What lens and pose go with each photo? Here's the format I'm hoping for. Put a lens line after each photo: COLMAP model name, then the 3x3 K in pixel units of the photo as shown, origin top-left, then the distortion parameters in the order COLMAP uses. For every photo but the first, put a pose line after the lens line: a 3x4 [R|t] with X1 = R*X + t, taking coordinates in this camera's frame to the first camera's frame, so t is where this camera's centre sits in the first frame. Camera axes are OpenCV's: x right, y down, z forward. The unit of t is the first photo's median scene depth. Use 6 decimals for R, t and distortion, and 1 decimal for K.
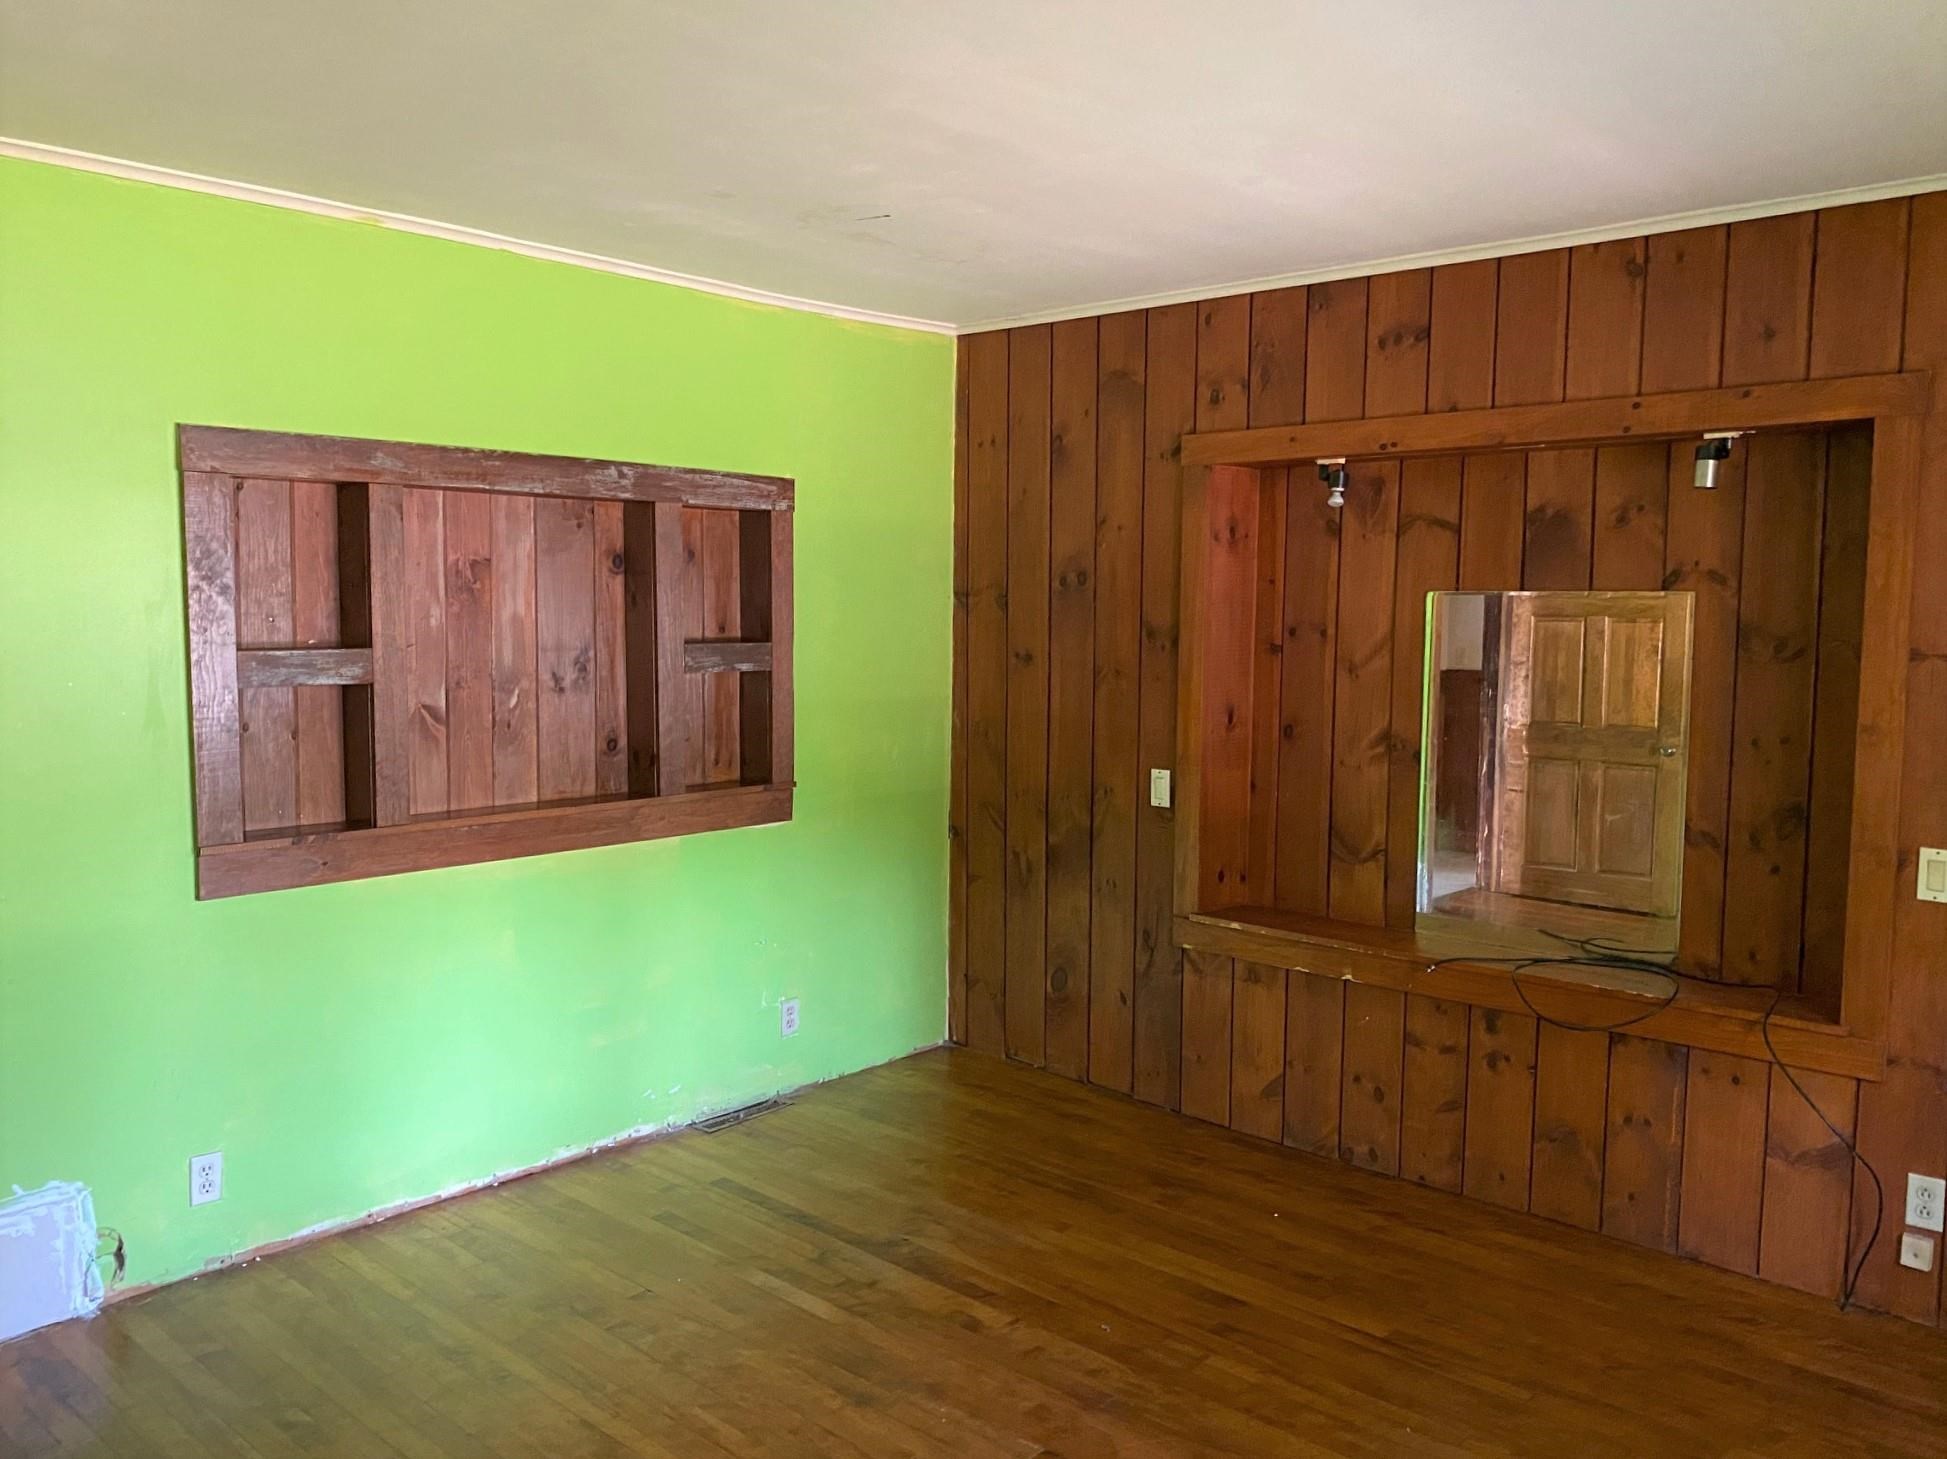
lens RADIAL K [[1501.4, 0, 985.8], [0, 1501.4, 717.4], [0, 0, 1]] dist [0.091723, -0.106861]
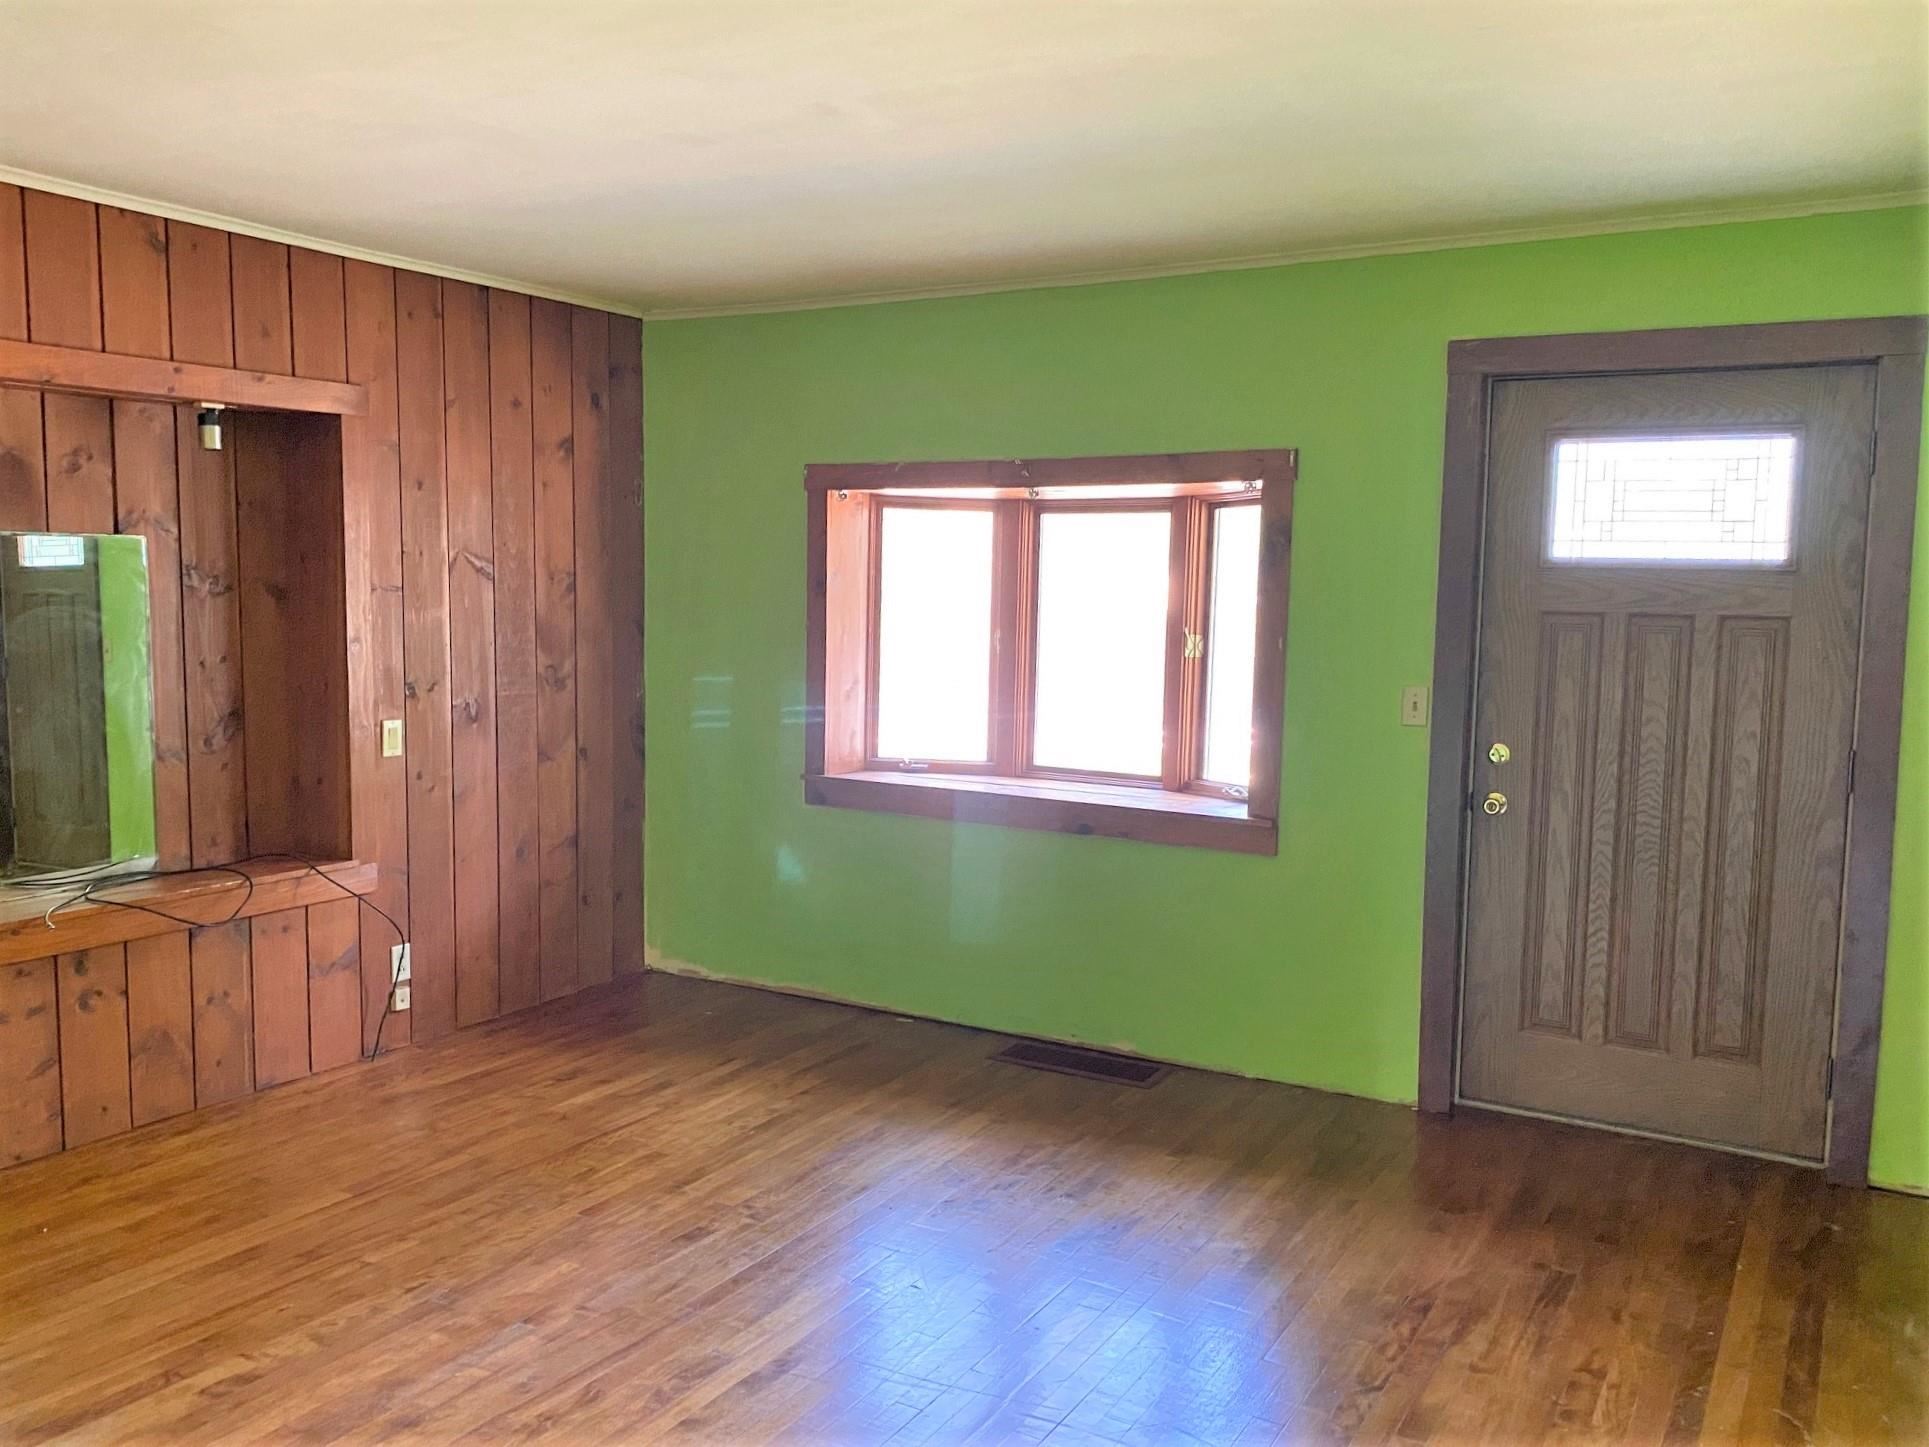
lens RADIAL K [[1487.5, 0, 976.9], [0, 1487.5, 715.2], [0, 0, 1]] dist [0.091723, -0.106861]
pose [[-0.179700, -0.100527, 0.978571, -0.825664], [0.061288, 0.991688, 0.113130, -0.044045], [-0.981810, 0.080305, -0.172046, 0.654203]]
